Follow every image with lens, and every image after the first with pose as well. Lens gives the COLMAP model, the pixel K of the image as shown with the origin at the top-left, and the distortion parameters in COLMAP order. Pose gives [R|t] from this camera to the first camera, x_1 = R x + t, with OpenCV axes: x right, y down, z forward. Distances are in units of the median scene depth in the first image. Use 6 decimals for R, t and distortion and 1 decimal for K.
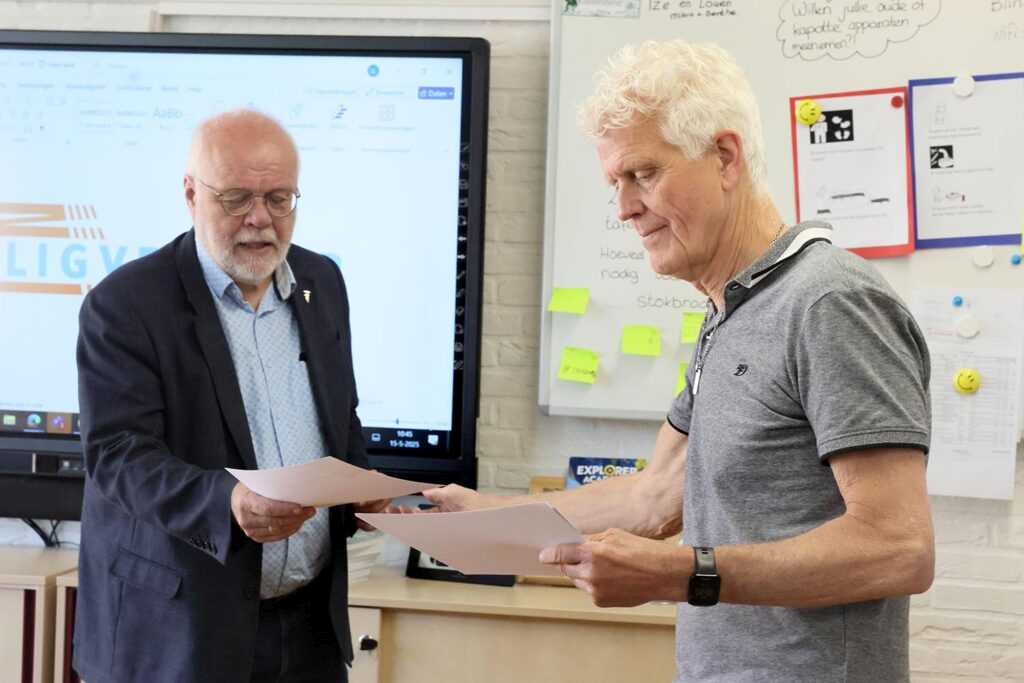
lens RADIAL K [[2303.2, 0, 502.9], [0, 2303.2, 346.0], [0, 0, 1]] dist [0.243193, 0.000000]
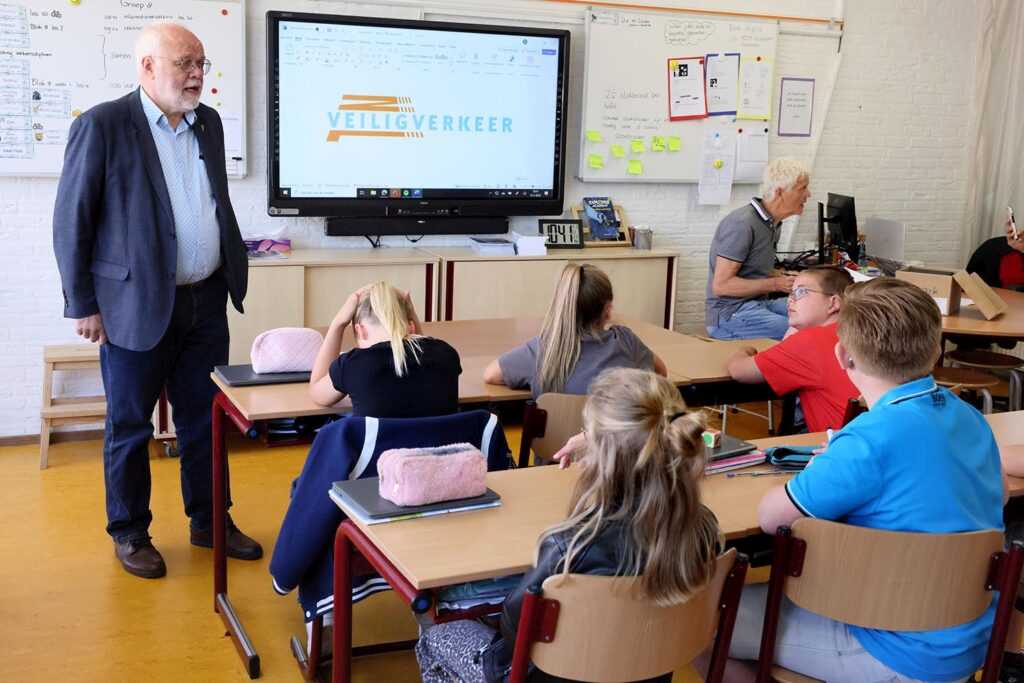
lens RADIAL K [[1169.9, 0, 513.2], [0, 1169.9, 336.6], [0, 0, 1]] dist [-0.020718, 0.000000]
pose [[0.803450, -0.116870, 0.583789, -0.824194], [0.014609, 0.984119, 0.176907, -0.031638], [-0.595193, -0.133608, 0.792398, -0.008990]]
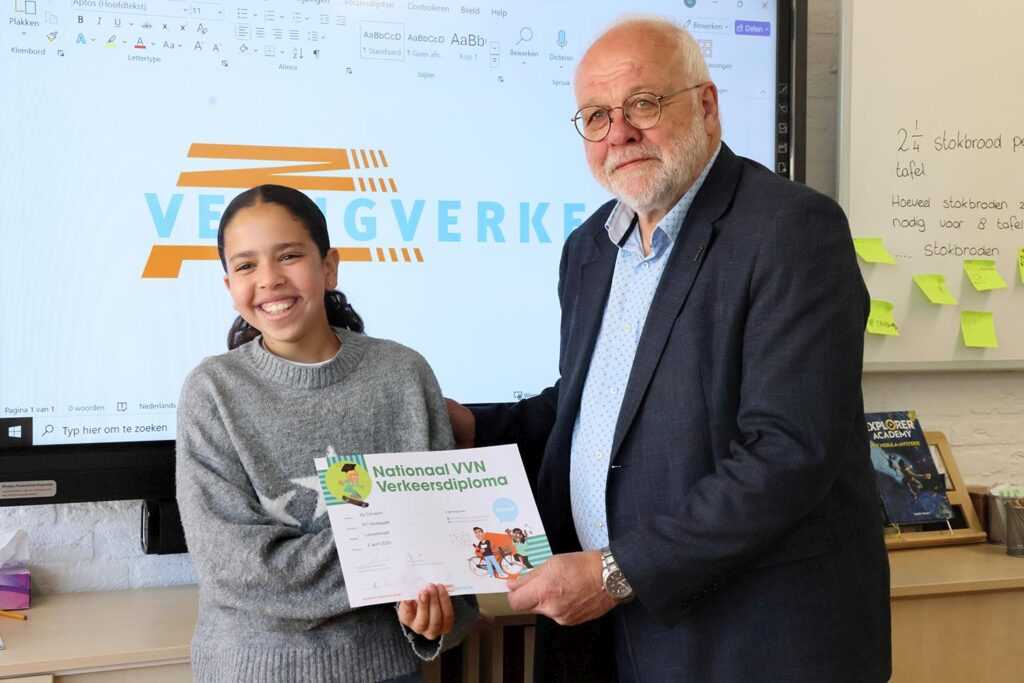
lens RADIAL K [[1754.6, 0, 507.9], [0, 1754.6, 325.2], [0, 0, 1]] dist [0.174174, 0.000000]
pose [[0.797247, -0.045731, 0.601919, -0.532610], [0.045919, 0.998832, 0.015066, -0.006955], [-0.601905, 0.015628, 0.798415, 0.499715]]
